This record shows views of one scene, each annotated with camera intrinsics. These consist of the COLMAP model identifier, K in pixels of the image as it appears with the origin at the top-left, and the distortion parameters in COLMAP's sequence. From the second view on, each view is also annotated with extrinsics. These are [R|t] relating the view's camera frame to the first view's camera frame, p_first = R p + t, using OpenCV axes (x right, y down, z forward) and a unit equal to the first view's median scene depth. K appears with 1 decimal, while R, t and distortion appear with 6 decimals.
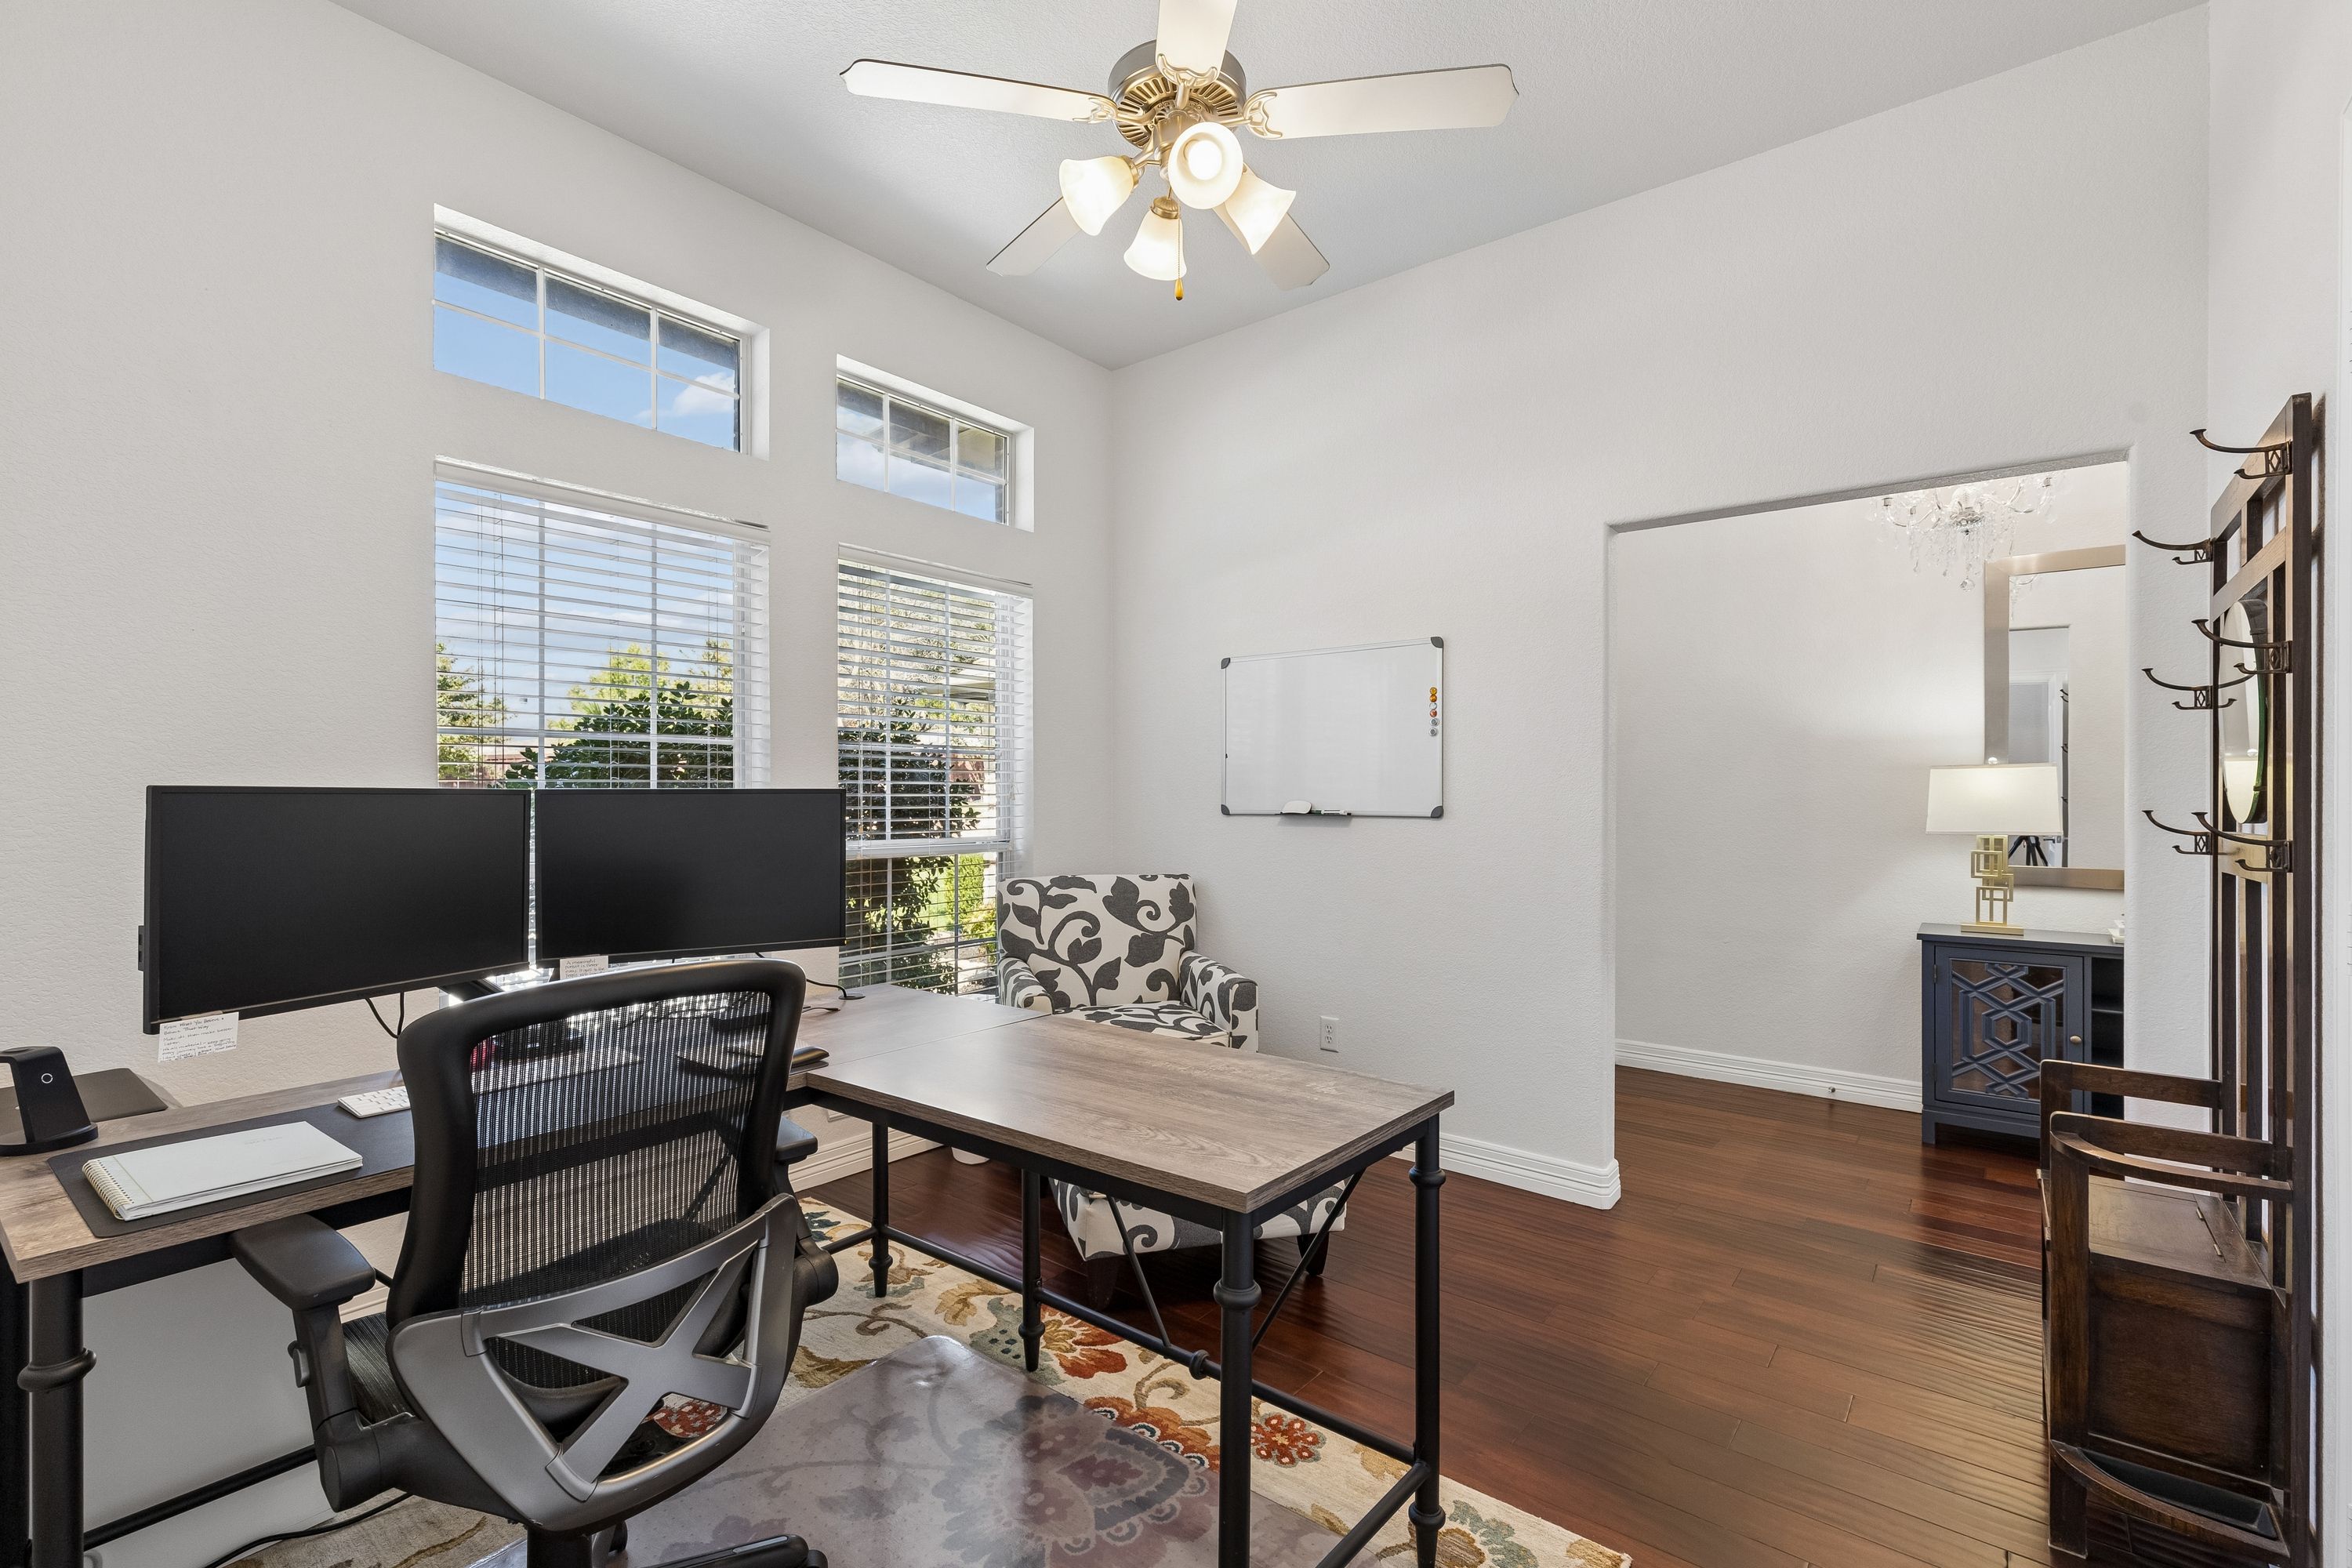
lens RADIAL K [[1061.7, 0, 1175.8], [0, 1061.7, 797.7], [0, 0, 1]] dist [0.006346, -0.001339]
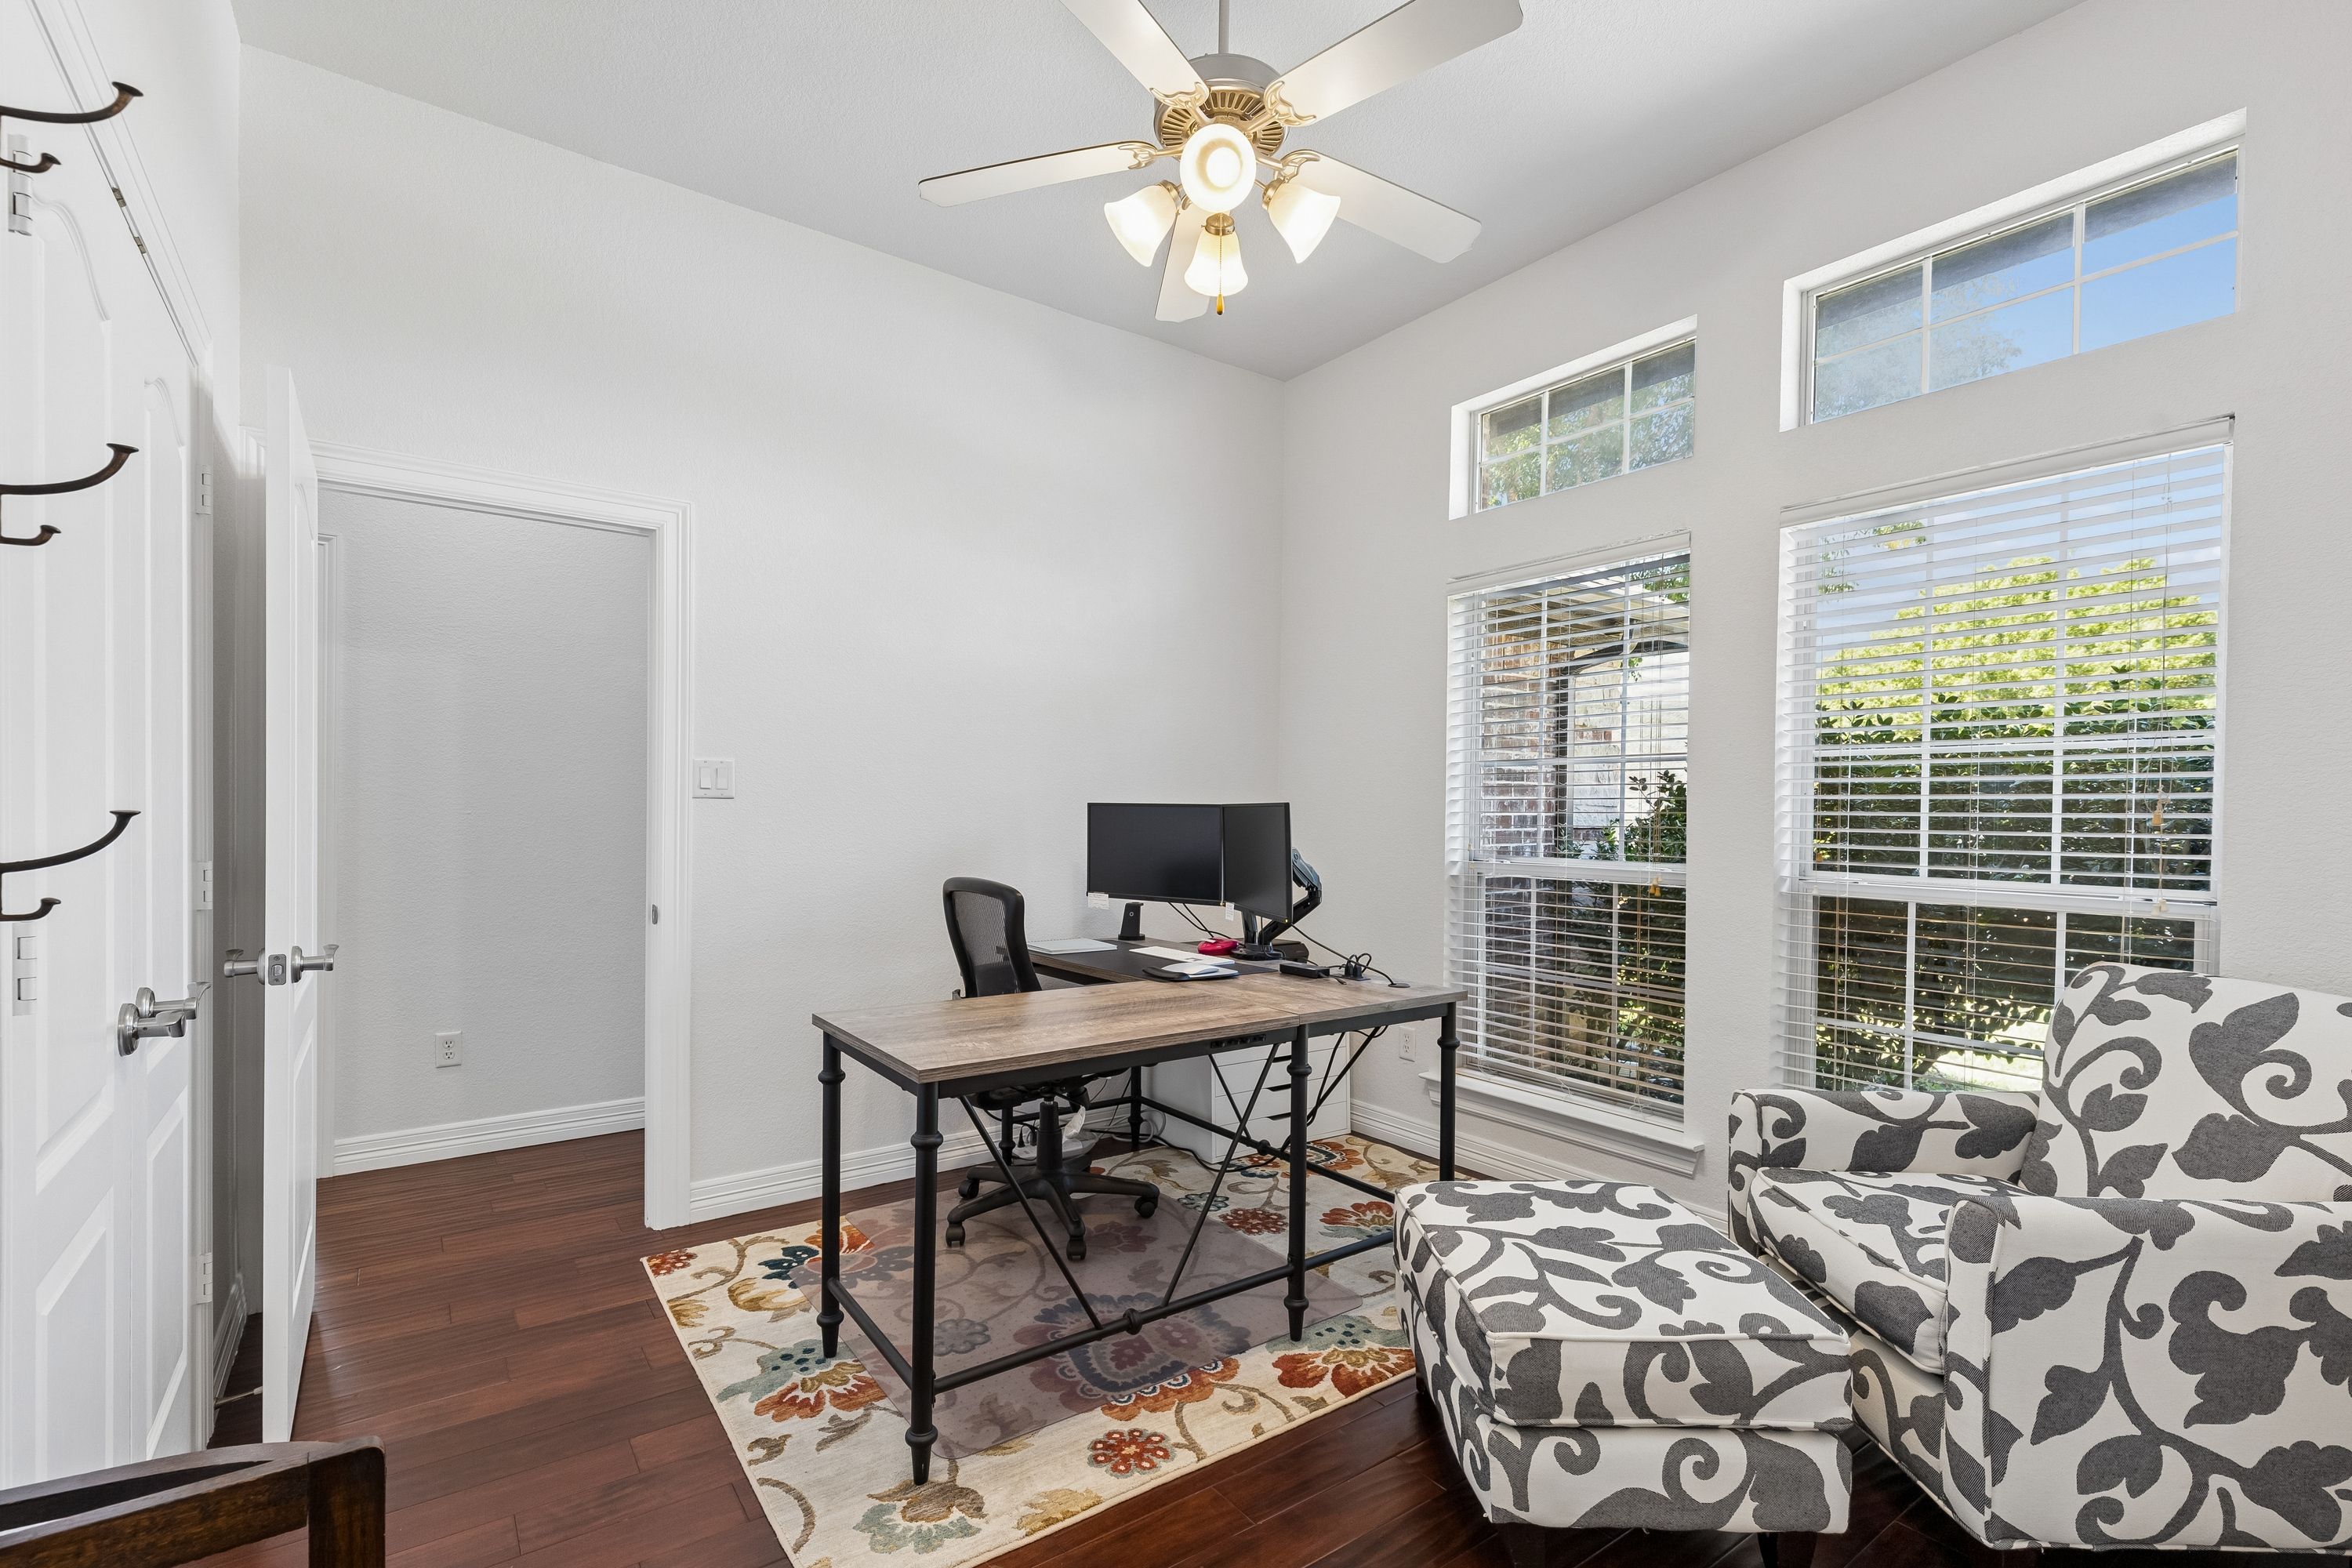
lens RADIAL K [[1061.7, 0, 1160.1], [0, 1061.7, 810.9], [0, 0, 1]] dist [0.006346, -0.001339]
pose [[-0.277608, 0.002274, -0.960692, 0.557152], [-0.012726, 0.999901, 0.006044, -0.002739], [0.960610, 0.013903, -0.277552, 0.685685]]
